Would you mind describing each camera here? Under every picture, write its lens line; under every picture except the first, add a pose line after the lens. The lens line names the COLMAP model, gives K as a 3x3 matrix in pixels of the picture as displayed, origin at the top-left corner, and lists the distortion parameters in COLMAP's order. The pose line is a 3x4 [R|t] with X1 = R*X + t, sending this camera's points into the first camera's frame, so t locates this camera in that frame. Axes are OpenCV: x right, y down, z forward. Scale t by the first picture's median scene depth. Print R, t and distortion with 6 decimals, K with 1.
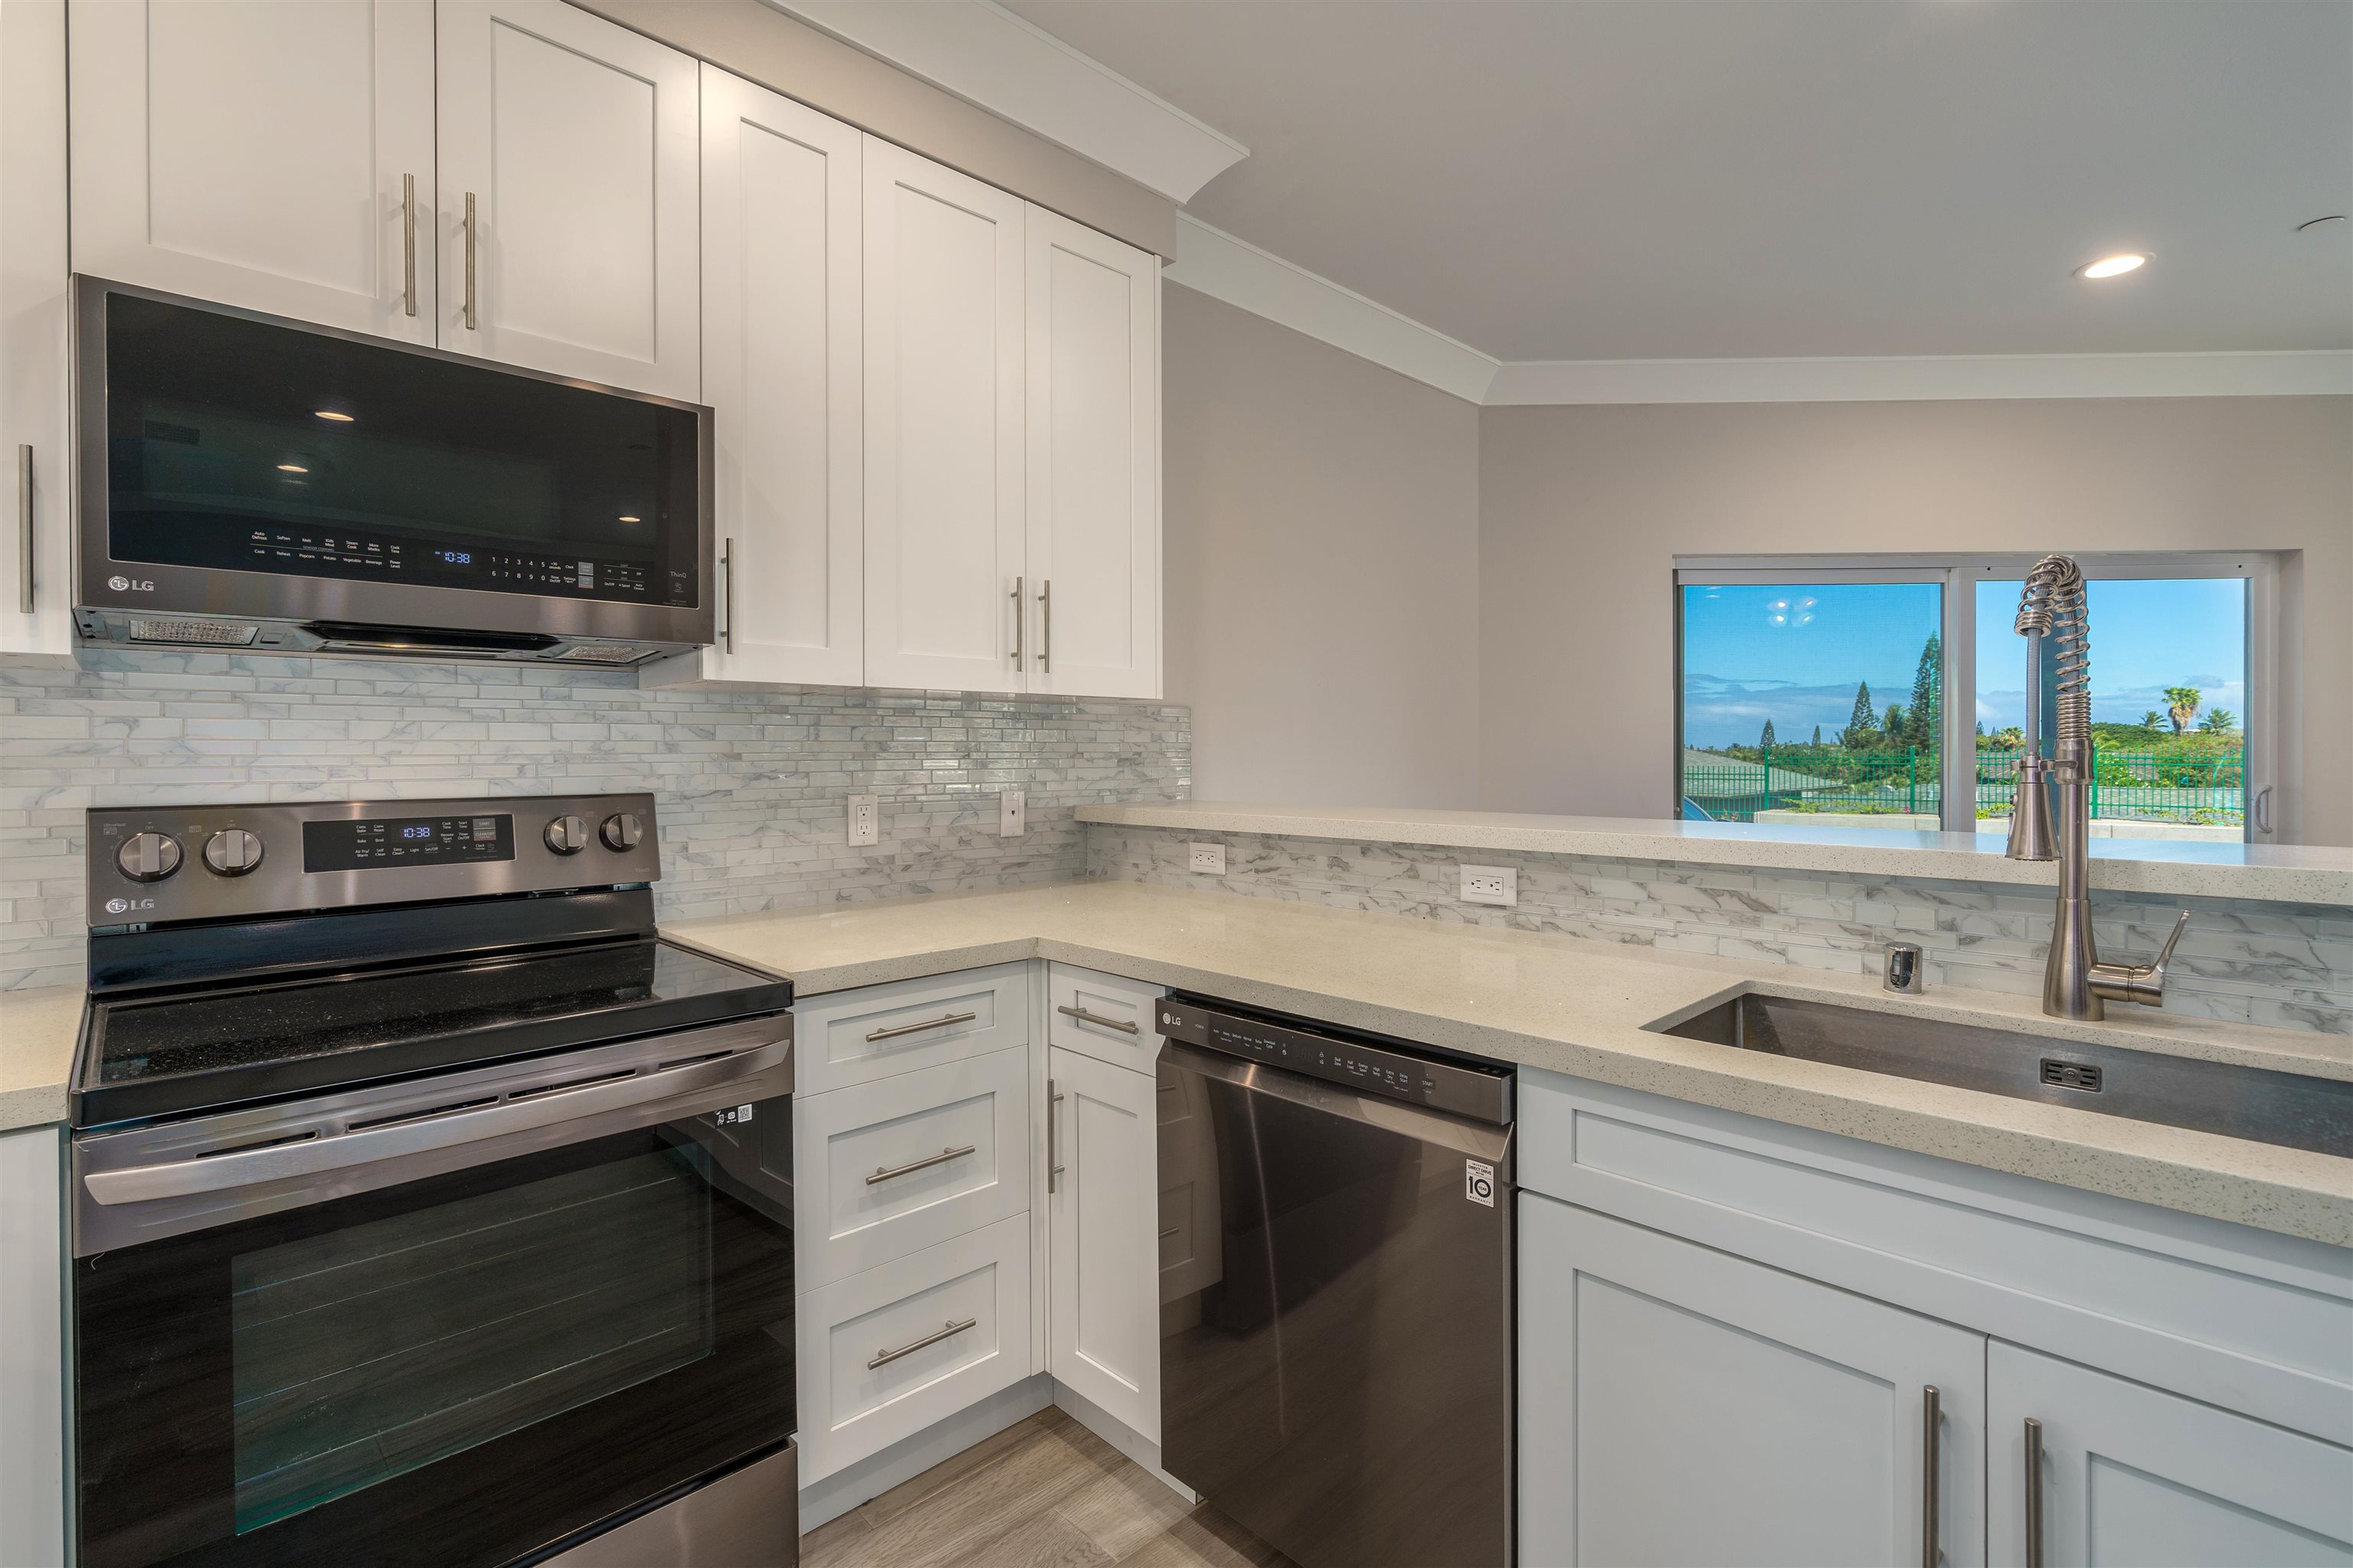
lens RADIAL K [[1077.8, 0, 1164.7], [0, 1077.8, 773.4], [0, 0, 1]] dist [-0.007198, 0.001201]
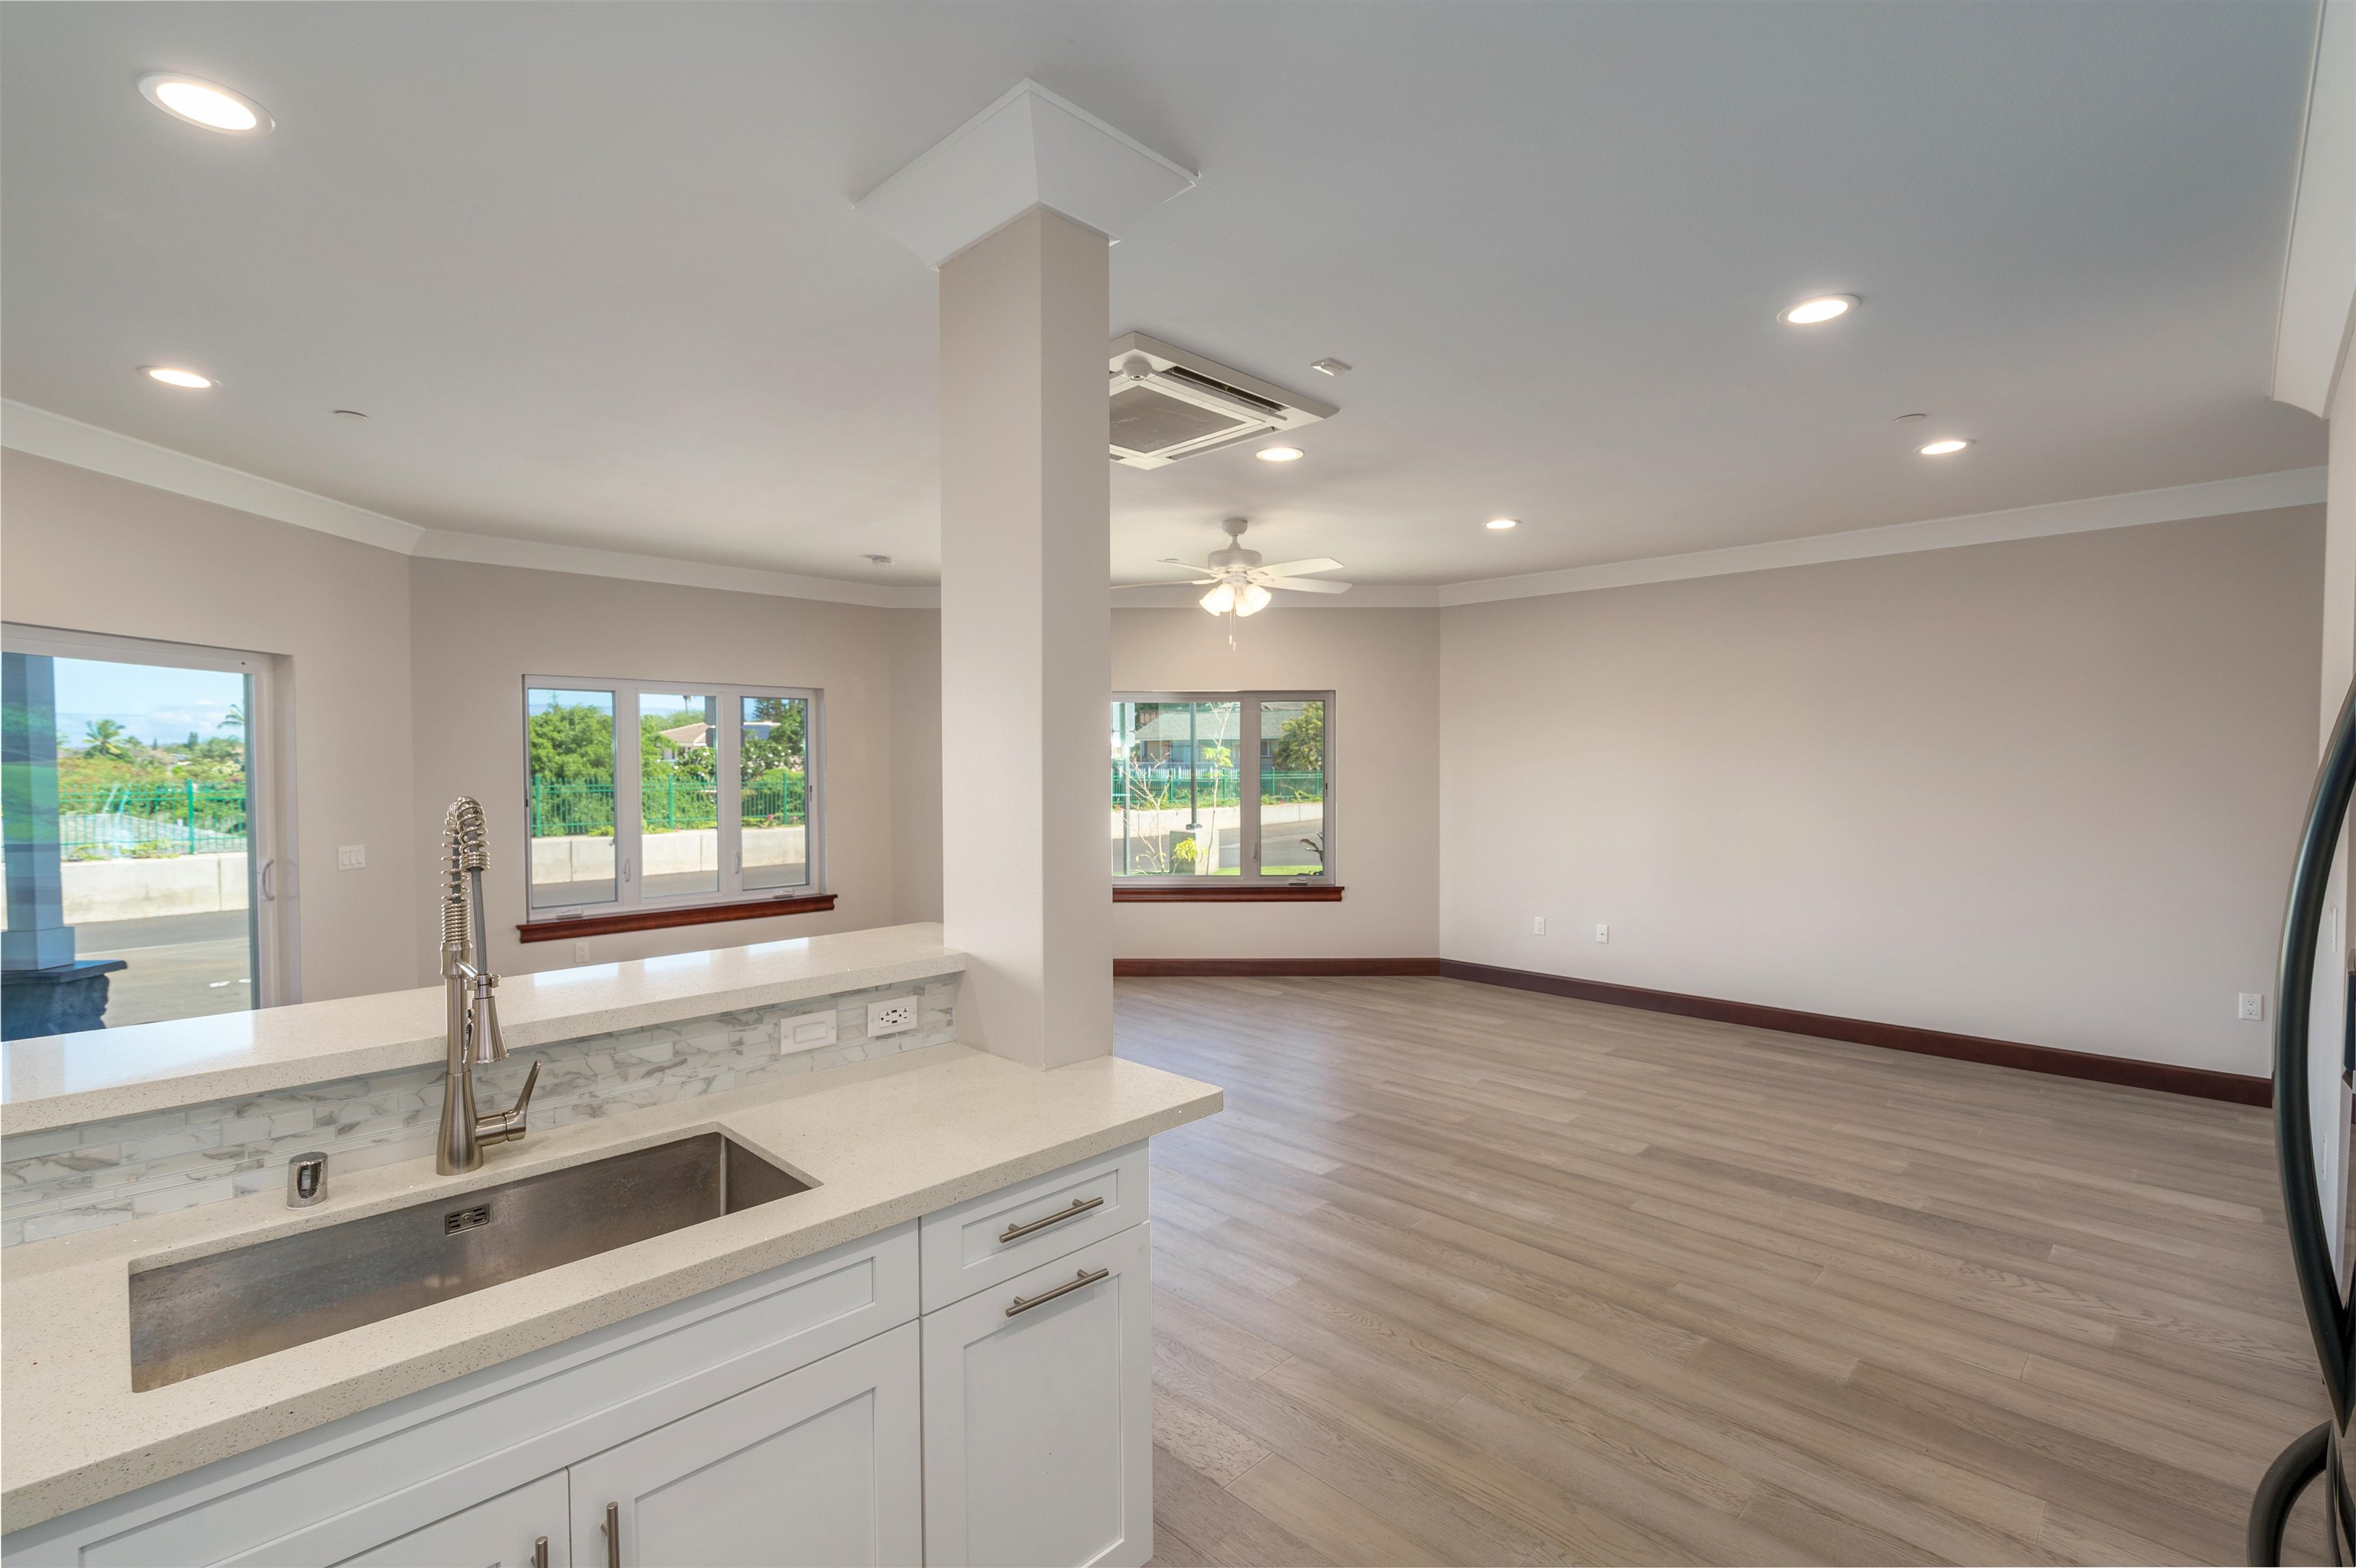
lens RADIAL K [[1079.0, 0, 1166.5], [0, 1079.0, 787.4], [0, 0, 1]] dist [-0.007198, 0.001201]
pose [[-0.036829, -0.030217, 0.998865, -0.331816], [0.017586, 0.999368, 0.030881, -0.200305], [-0.999167, 0.018703, -0.036274, 0.223101]]
